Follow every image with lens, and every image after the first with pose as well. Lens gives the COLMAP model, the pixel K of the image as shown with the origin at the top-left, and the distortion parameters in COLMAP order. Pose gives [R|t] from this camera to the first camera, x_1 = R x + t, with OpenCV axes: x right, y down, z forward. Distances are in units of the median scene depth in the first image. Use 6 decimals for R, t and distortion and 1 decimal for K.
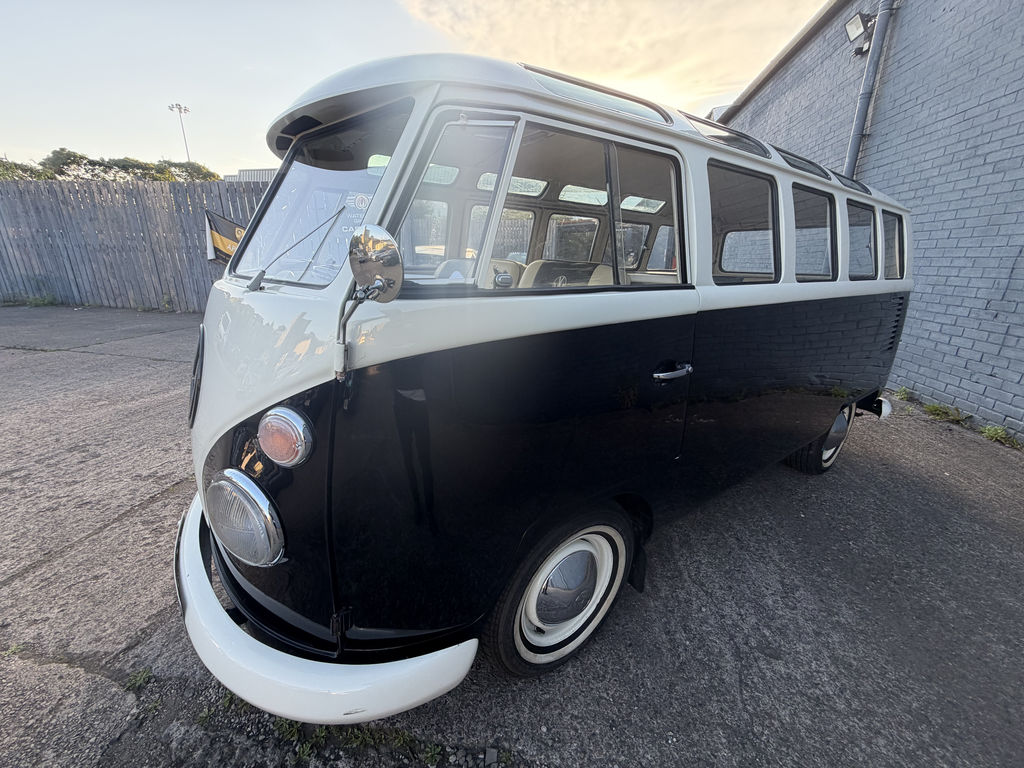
lens RADIAL K [[408.5, 0, 508.6], [0, 408.5, 383.6], [0, 0, 1]] dist [-0.000360, 0.000221]
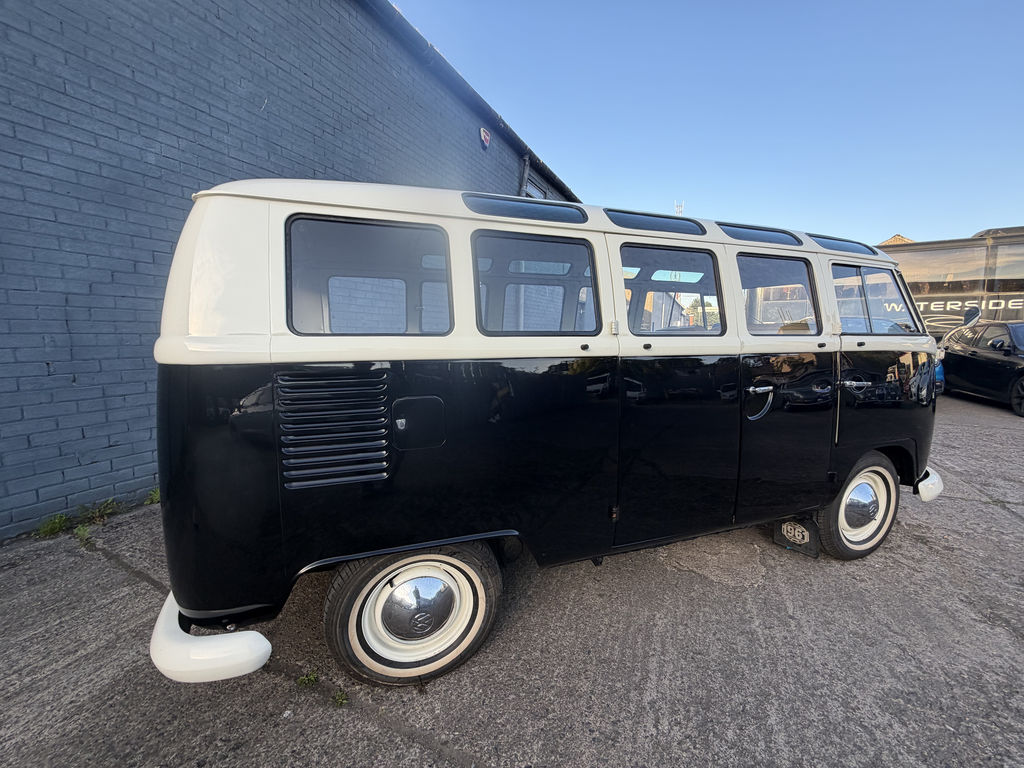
lens RADIAL K [[408.5, 0, 508.3], [0, 408.5, 383.7], [0, 0, 1]] dist [-0.000360, 0.000221]
pose [[-0.959055, -0.057124, 0.277398, 0.294220], [0.061280, 0.914392, 0.400165, -0.671149], [-0.276510, 0.400780, -0.873452, 2.324324]]
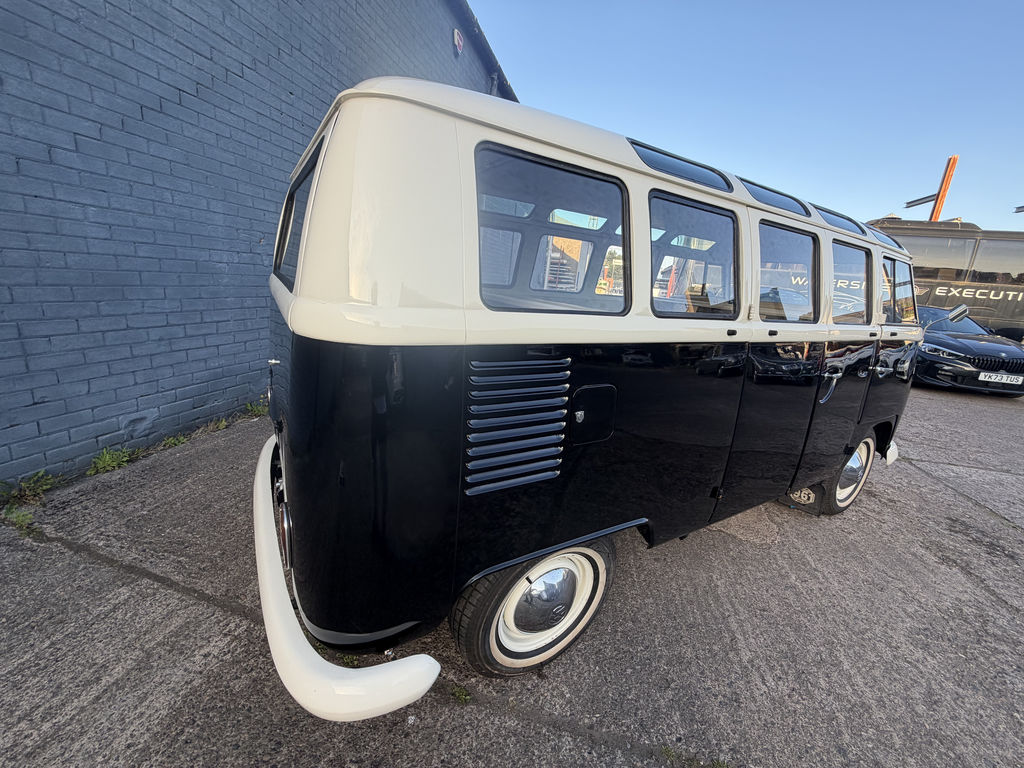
lens RADIAL K [[408.5, 0, 509.2], [0, 408.5, 383.8], [0, 0, 1]] dist [-0.000360, 0.000221]
pose [[-0.990730, -0.125481, 0.052045, 0.698333], [-0.079668, 0.847005, 0.525582, -0.691521], [-0.110033, 0.516563, -0.849150, 2.299358]]
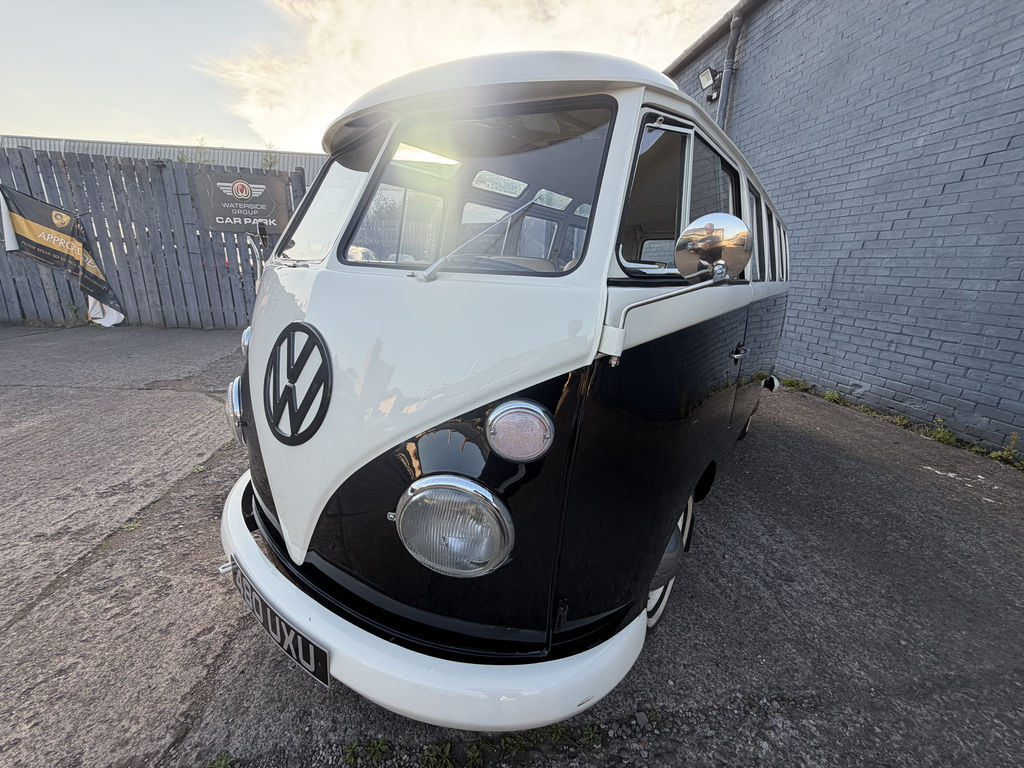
lens RADIAL K [[408.5, 0, 508.2], [0, 408.5, 383.8], [0, 0, 1]] dist [-0.000360, 0.000221]
pose [[0.952669, -0.065181, 0.296941, -0.358723], [0.067307, 0.997728, 0.003067, 0.006197], [-0.296466, 0.017065, 0.954891, 0.039426]]
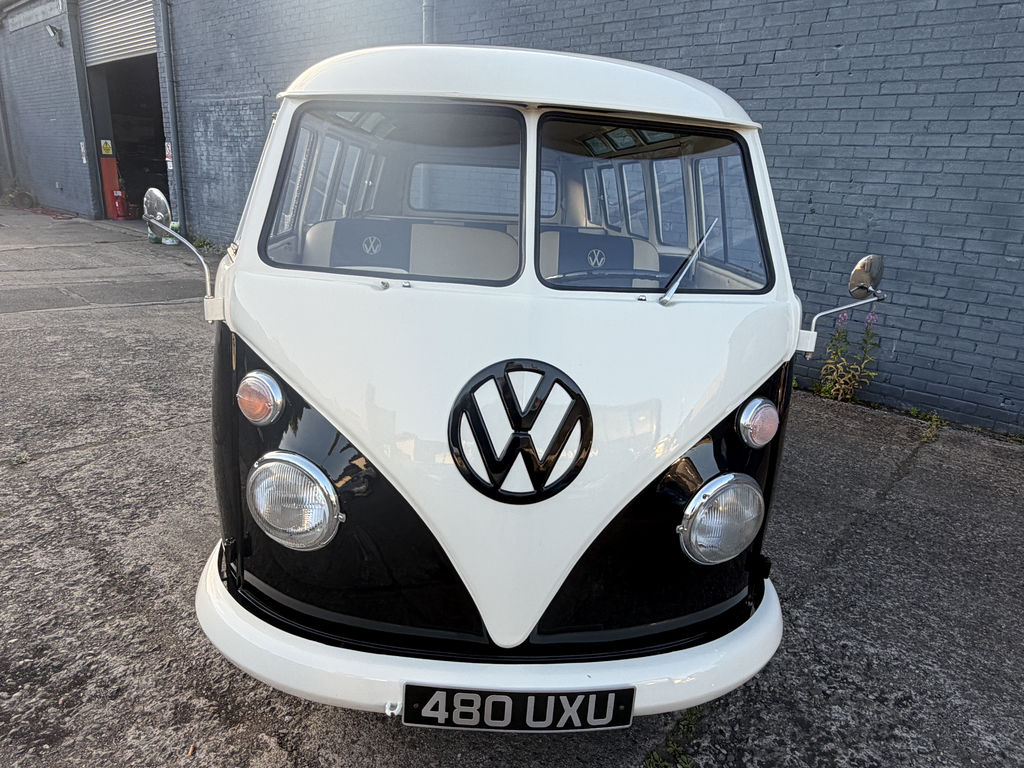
lens RADIAL K [[665.5, 0, 502.2], [0, 665.5, 381.2], [0, 0, 1]] dist [0.001488, 0.000291]
pose [[0.538200, -0.225813, 0.812003, -1.030837], [0.197095, 0.970446, 0.139239, -0.164496], [-0.819447, 0.085103, 0.566801, 0.214772]]
